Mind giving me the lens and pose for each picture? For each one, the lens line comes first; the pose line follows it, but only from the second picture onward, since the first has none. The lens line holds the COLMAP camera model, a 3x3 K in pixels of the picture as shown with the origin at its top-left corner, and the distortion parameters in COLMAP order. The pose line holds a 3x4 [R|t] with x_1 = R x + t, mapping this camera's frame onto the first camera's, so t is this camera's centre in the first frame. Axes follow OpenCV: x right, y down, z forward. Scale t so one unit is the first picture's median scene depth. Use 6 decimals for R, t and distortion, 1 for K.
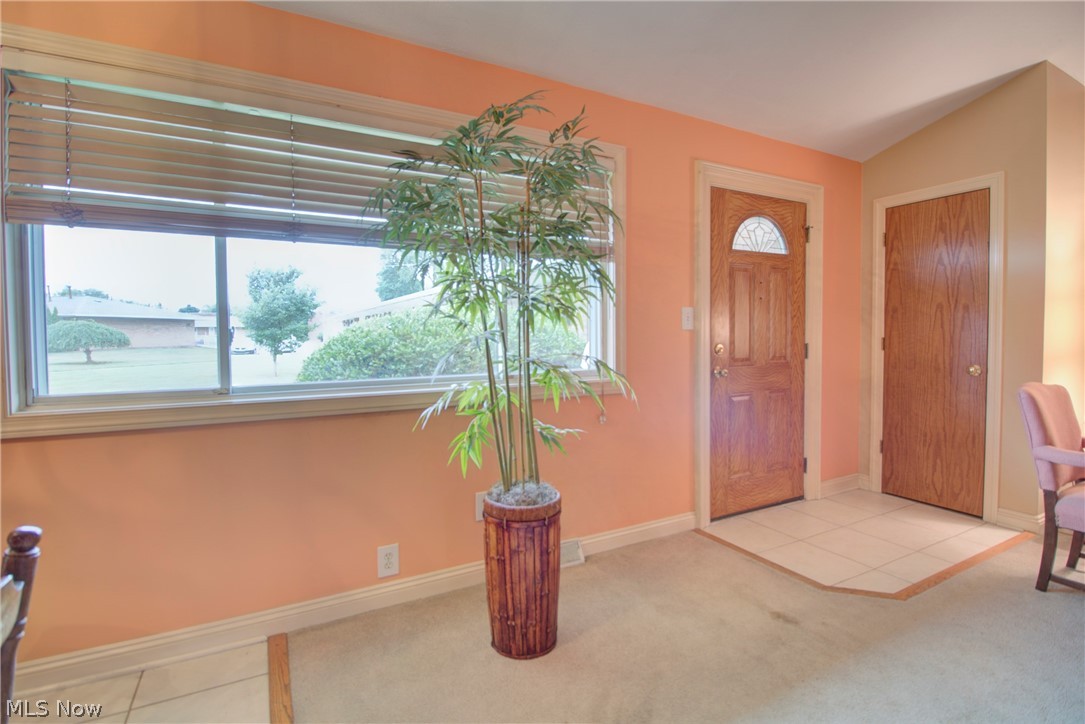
lens RADIAL K [[511.5, 0, 542.2], [0, 511.5, 349.9], [0, 0, 1]] dist [0.001229, -0.014063]
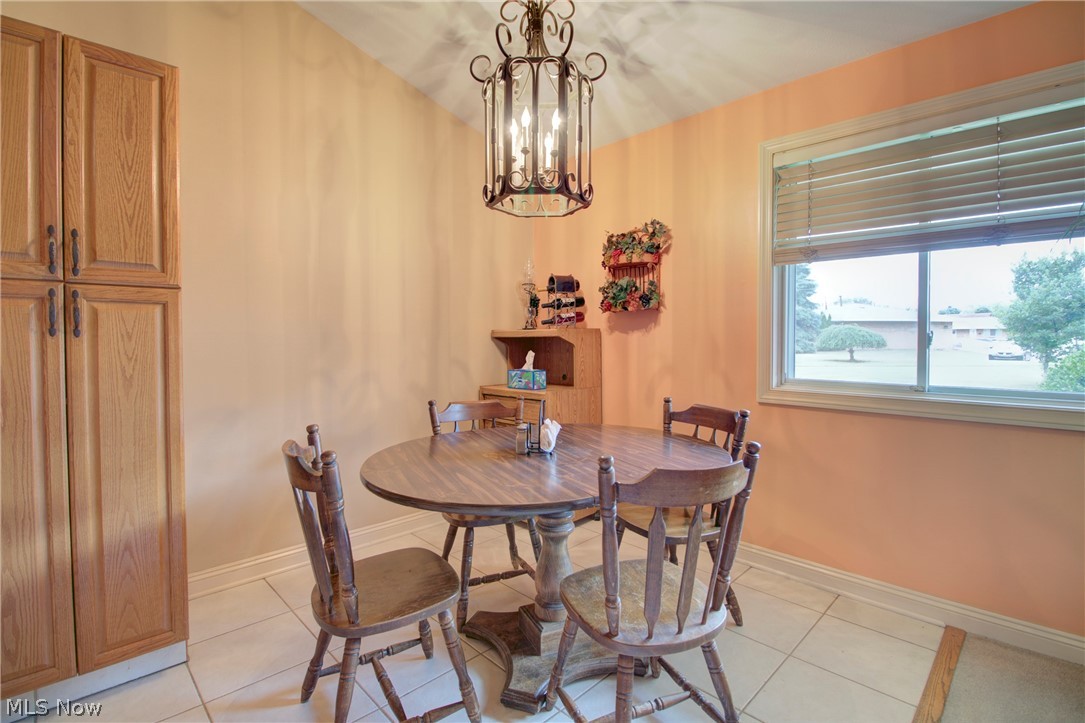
lens RADIAL K [[511.5, 0, 542.2], [0, 511.5, 349.4], [0, 0, 1]] dist [0.001229, -0.014063]
pose [[0.282639, 0.027732, -0.958825, 0.208634], [-0.032810, 0.999277, 0.019230, 0.000092], [0.958665, 0.026023, 0.283345, -0.112086]]
